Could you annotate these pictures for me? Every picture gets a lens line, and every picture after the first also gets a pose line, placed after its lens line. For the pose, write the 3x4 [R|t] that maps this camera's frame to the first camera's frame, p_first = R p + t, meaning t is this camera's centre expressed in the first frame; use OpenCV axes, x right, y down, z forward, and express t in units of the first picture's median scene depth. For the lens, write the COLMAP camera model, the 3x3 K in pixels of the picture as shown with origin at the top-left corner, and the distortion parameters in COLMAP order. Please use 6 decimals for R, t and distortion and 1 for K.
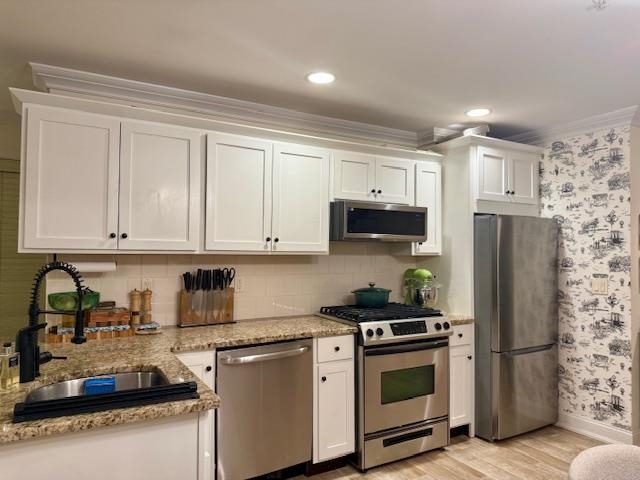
lens RADIAL K [[461.1, 0, 307.9], [0, 461.1, 236.1], [0, 0, 1]] dist [0.065896, -0.069177]
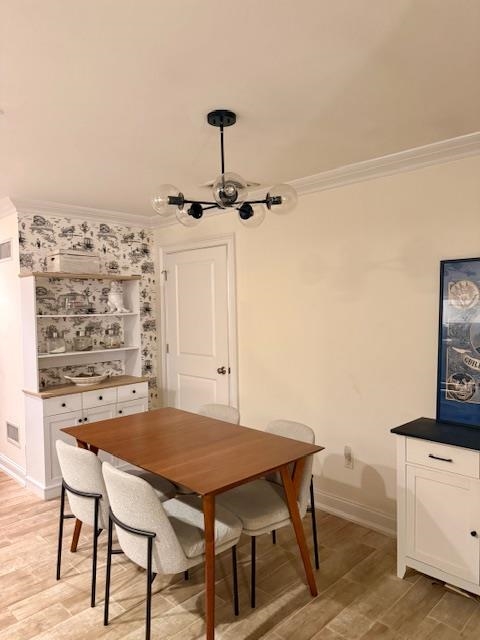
lens RADIAL K [[461.1, 0, 240.8], [0, 461.1, 321.5], [0, 0, 1]] dist [0.065896, -0.069177]
pose [[-0.253688, -0.035856, 0.966621, -0.272071], [-0.010251, 0.999356, 0.034380, -0.001575], [-0.967232, -0.001187, -0.253892, 0.358961]]
